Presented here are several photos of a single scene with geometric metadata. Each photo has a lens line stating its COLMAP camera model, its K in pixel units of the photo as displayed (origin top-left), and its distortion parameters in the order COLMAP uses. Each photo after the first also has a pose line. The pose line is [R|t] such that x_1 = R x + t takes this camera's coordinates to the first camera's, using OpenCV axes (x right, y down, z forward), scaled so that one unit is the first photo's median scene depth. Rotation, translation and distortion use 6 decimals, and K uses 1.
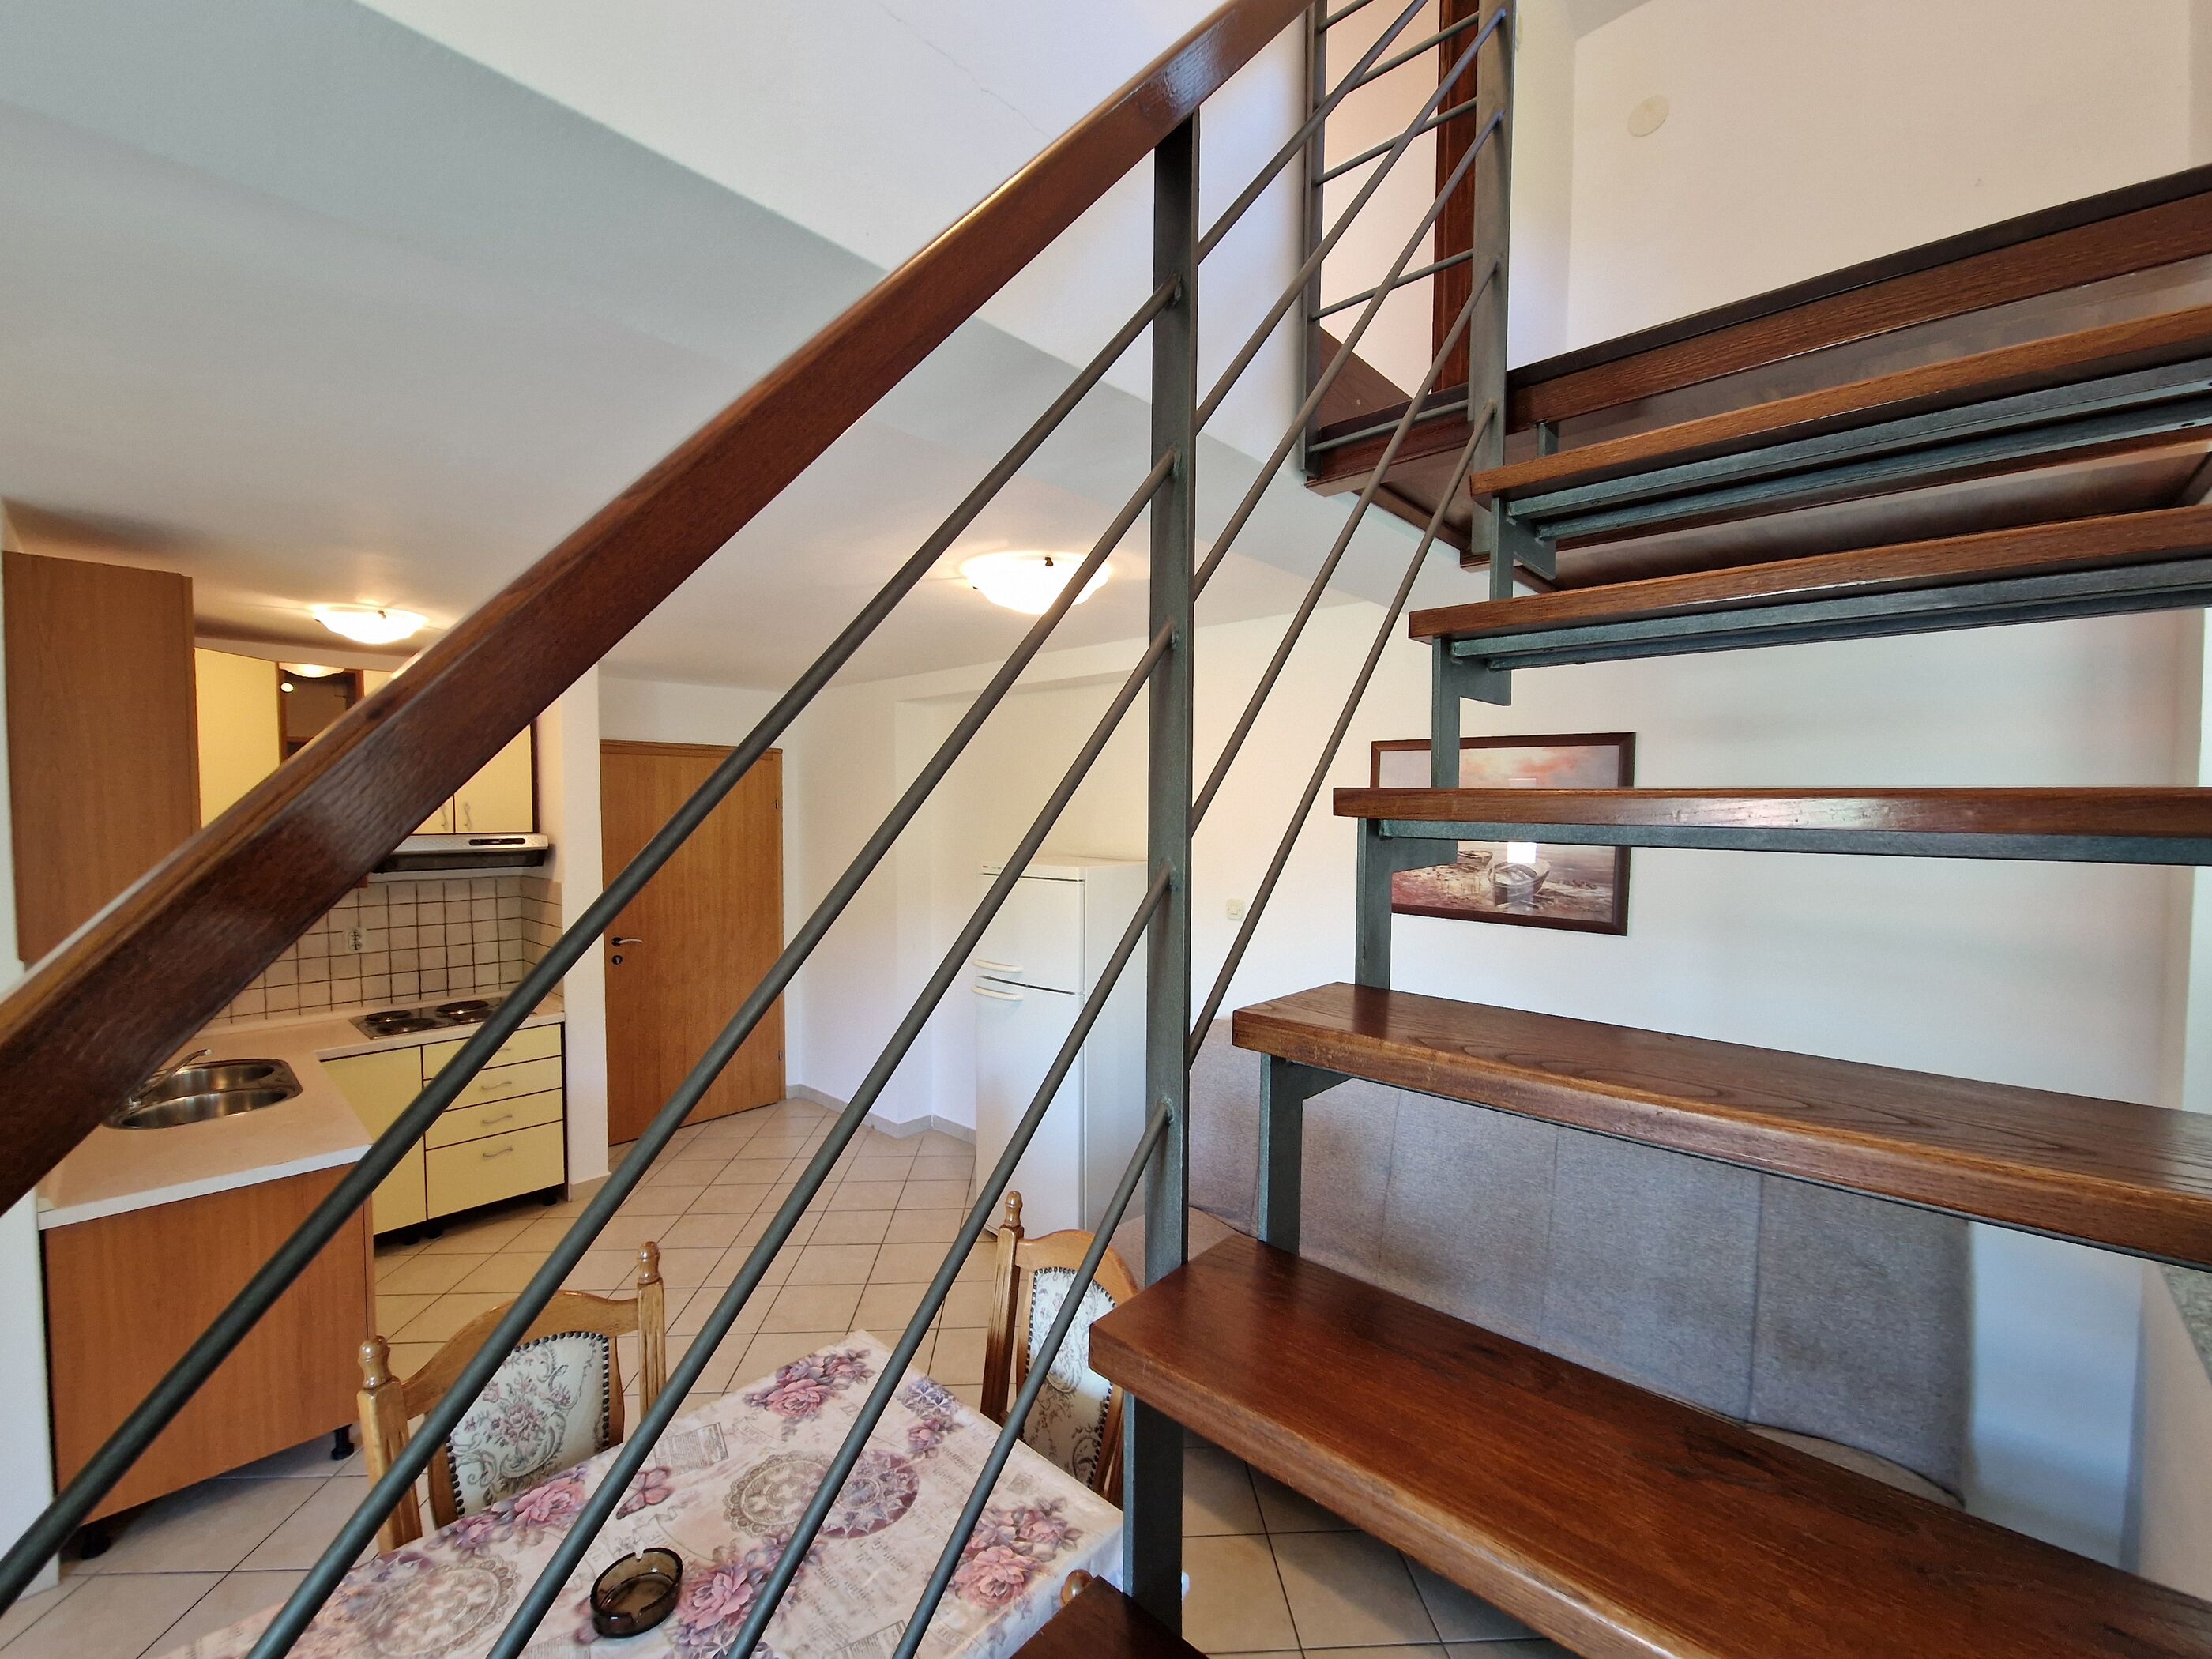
lens RADIAL K [[902.7, 0, 1093.7], [0, 902.7, 838.8], [0, 0, 1]] dist [0.001427, -0.003304]
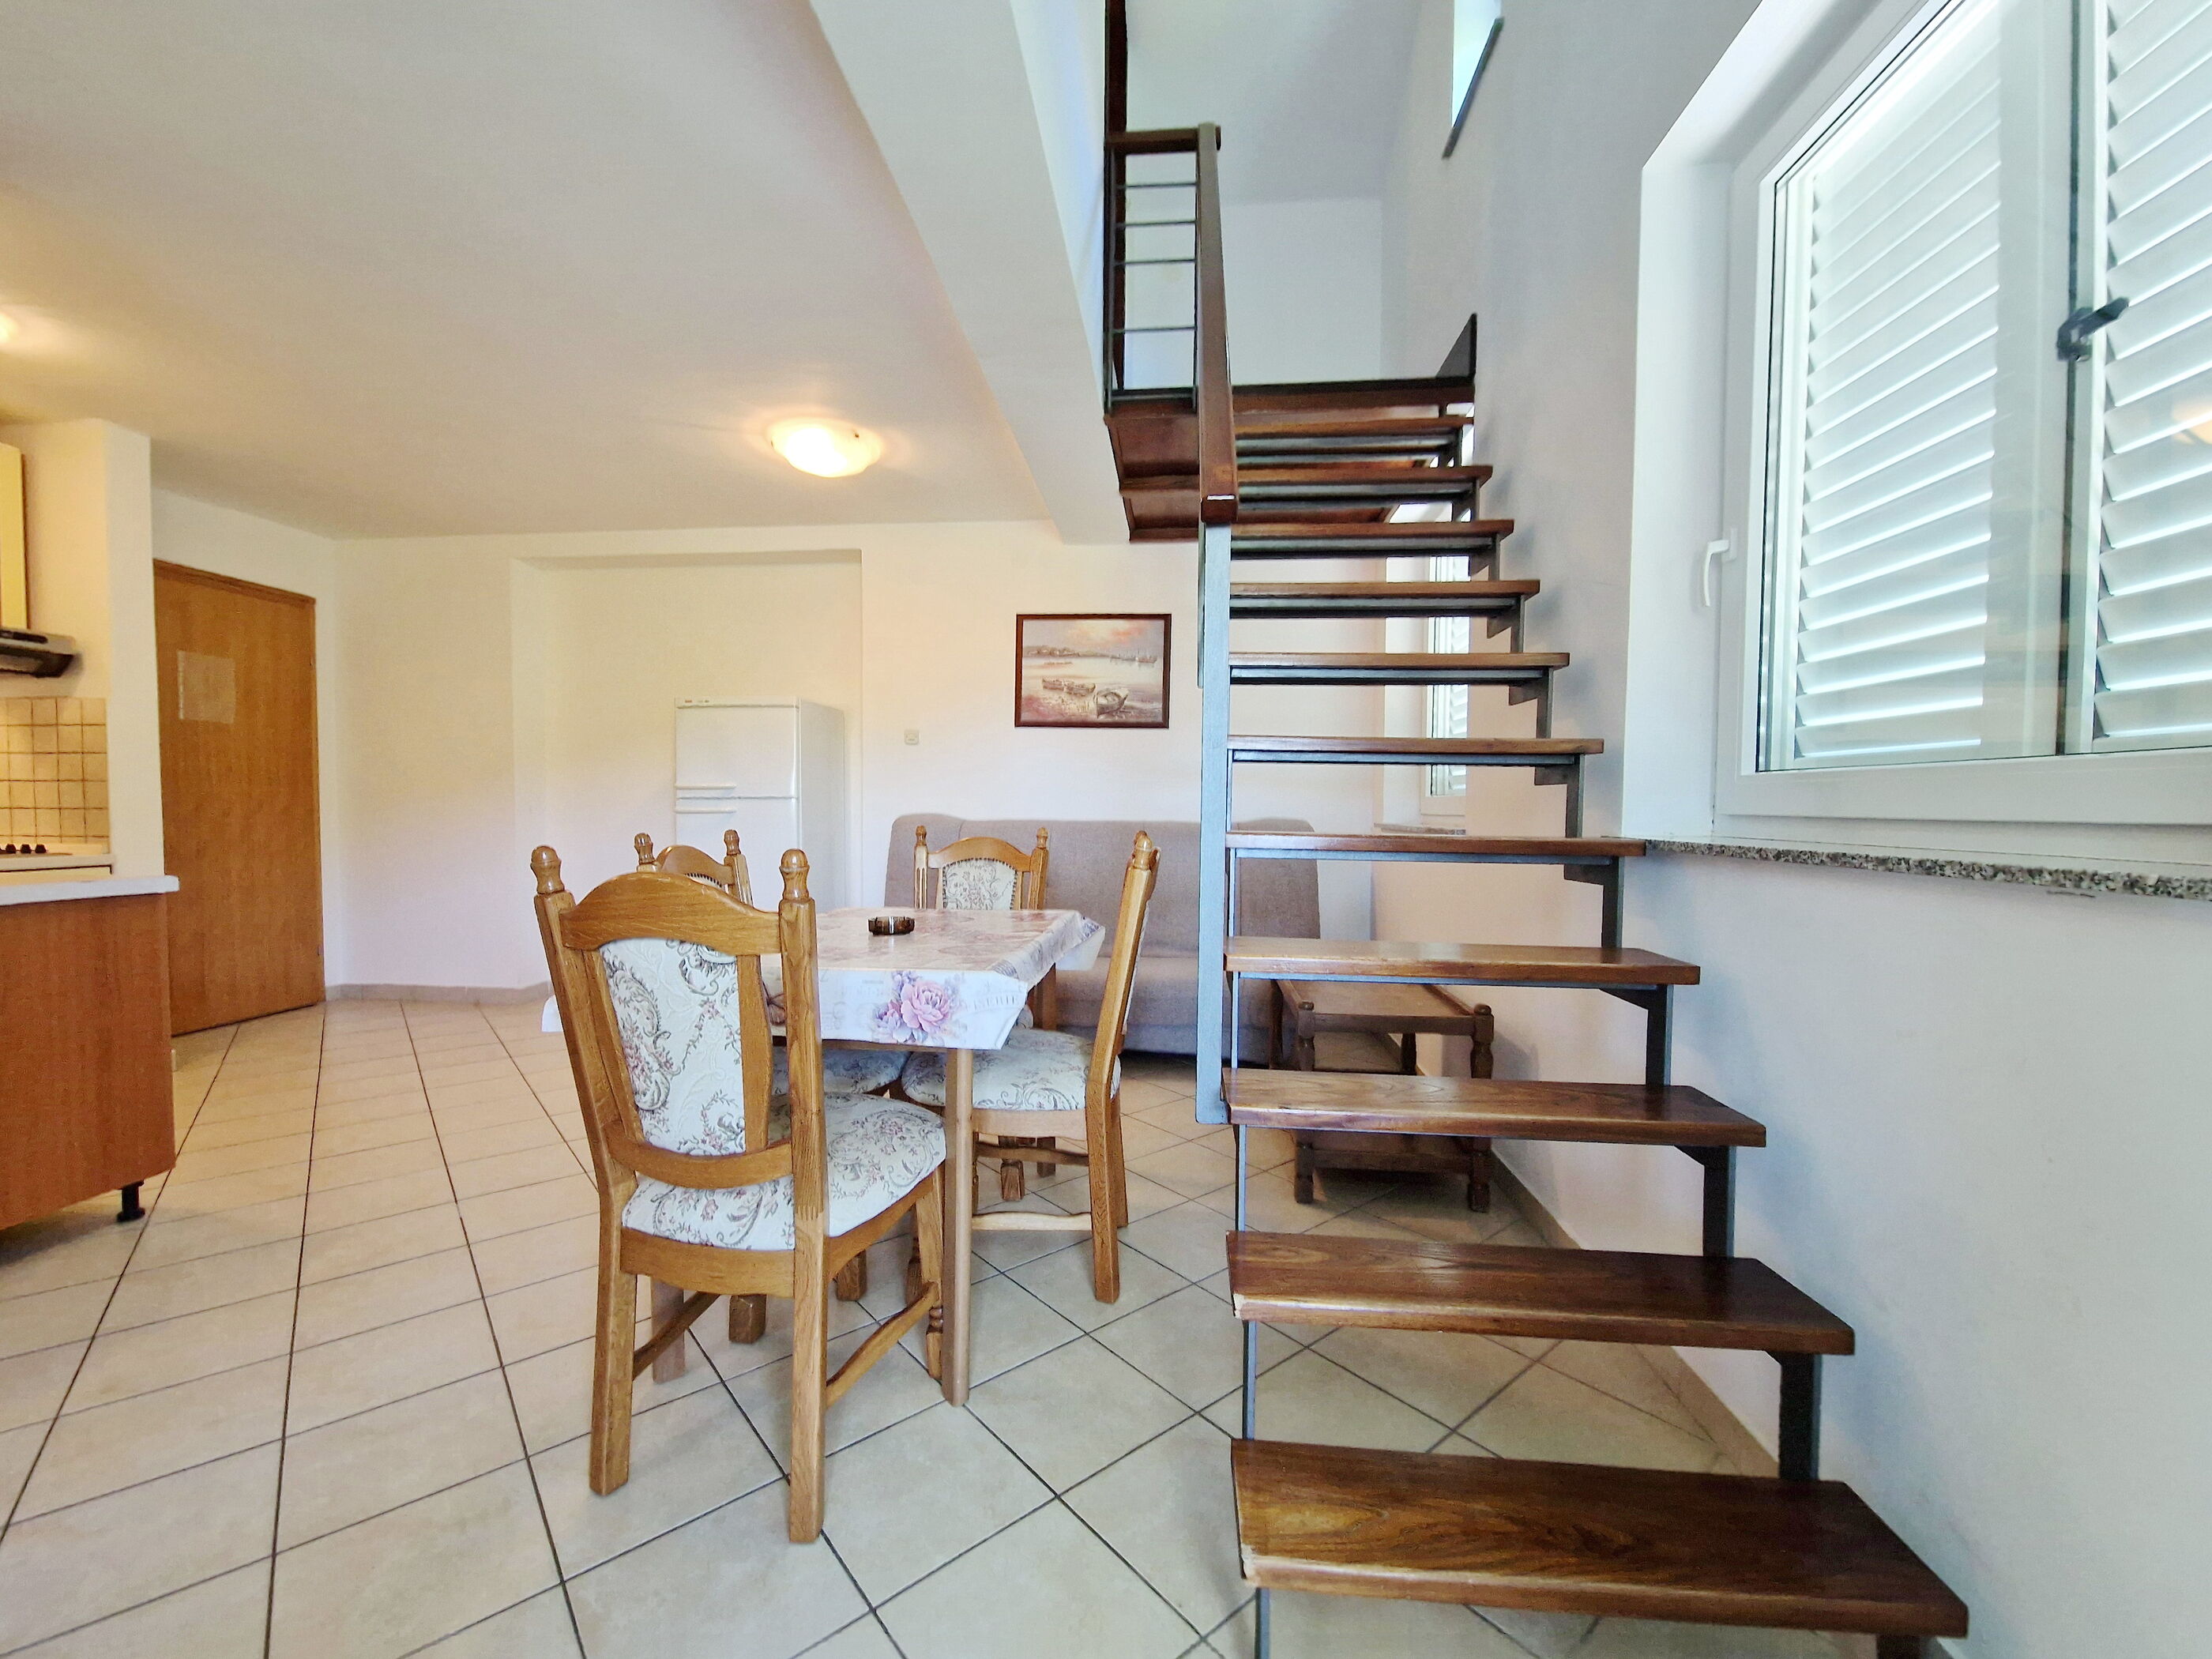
lens RADIAL K [[902.7, 0, 1101.5], [0, 902.7, 835.6], [0, 0, 1]] dist [0.001427, -0.003304]
pose [[0.794293, -0.017408, 0.607285, -0.588981], [0.021598, 0.999767, 0.000410, 0.310844], [-0.607150, 0.012790, 0.794484, -0.320499]]
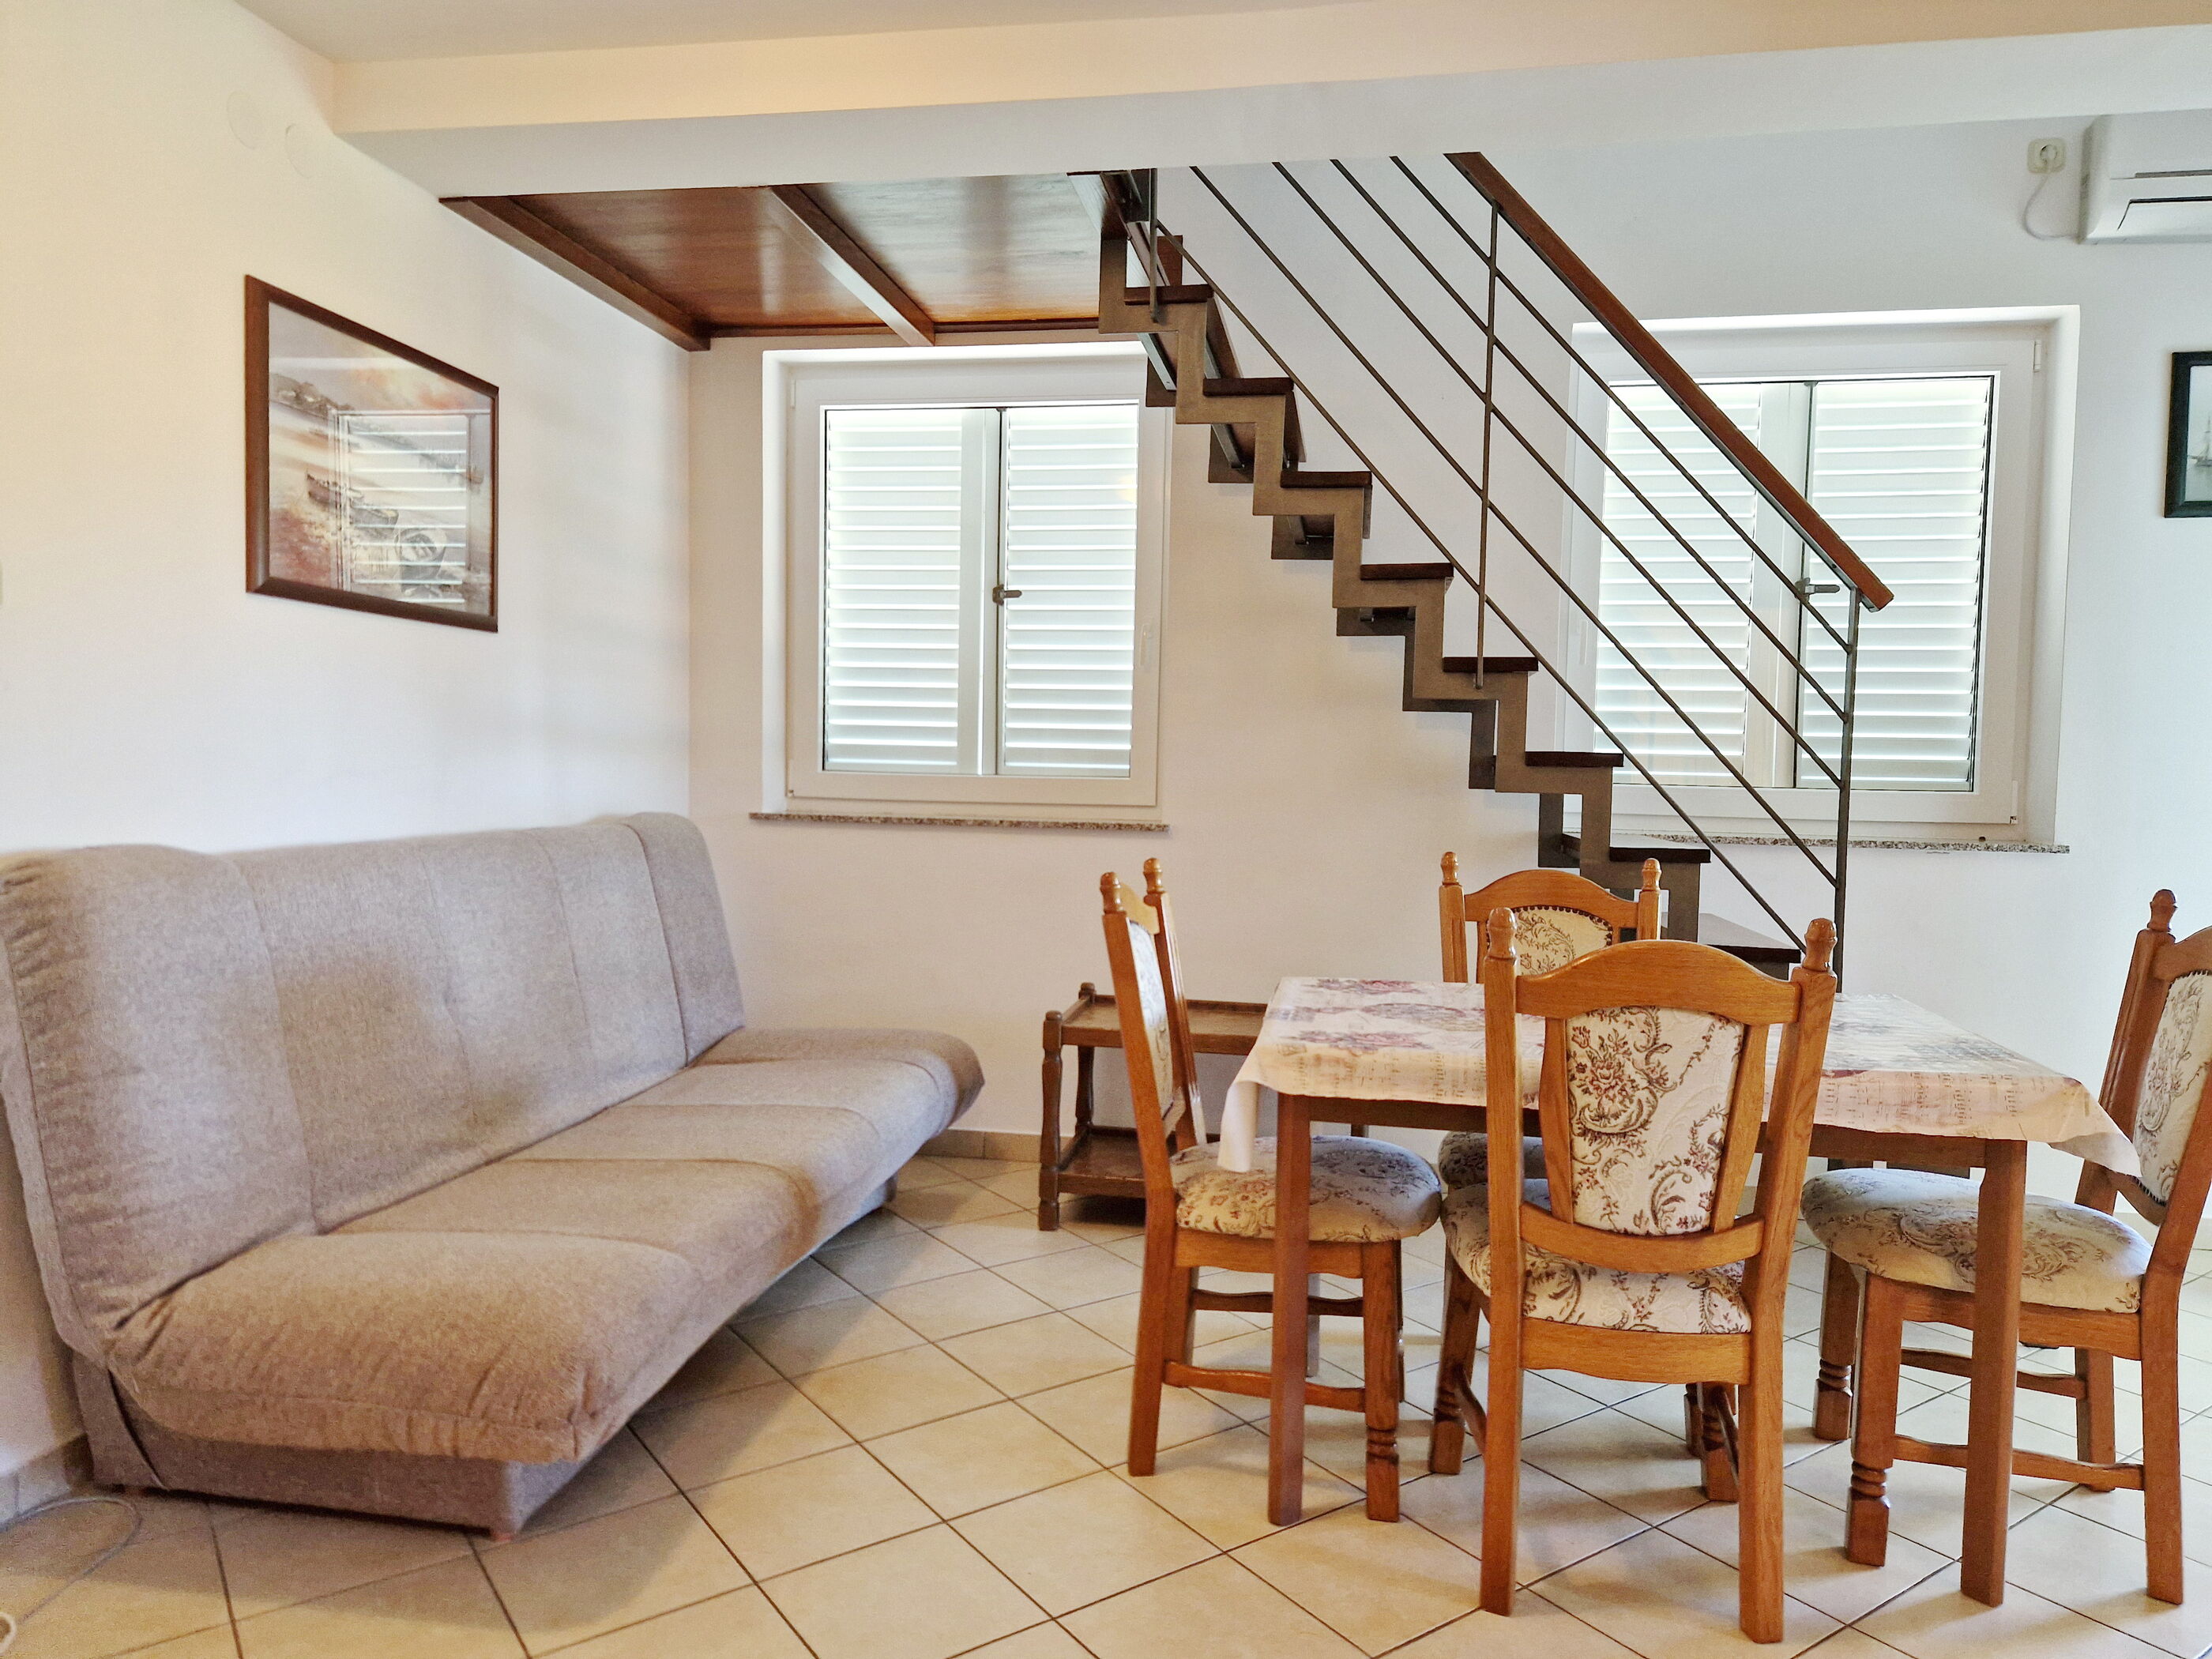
lens RADIAL K [[1469.8, 0, 1100.0], [0, 1469.8, 830.0], [0, 0, 1]] dist [0.064402, -0.059558]
pose [[-0.532227, -0.057201, 0.844667, -0.872776], [0.013223, 0.997031, 0.075851, 0.191506], [-0.846499, 0.051539, -0.529890, 1.257804]]
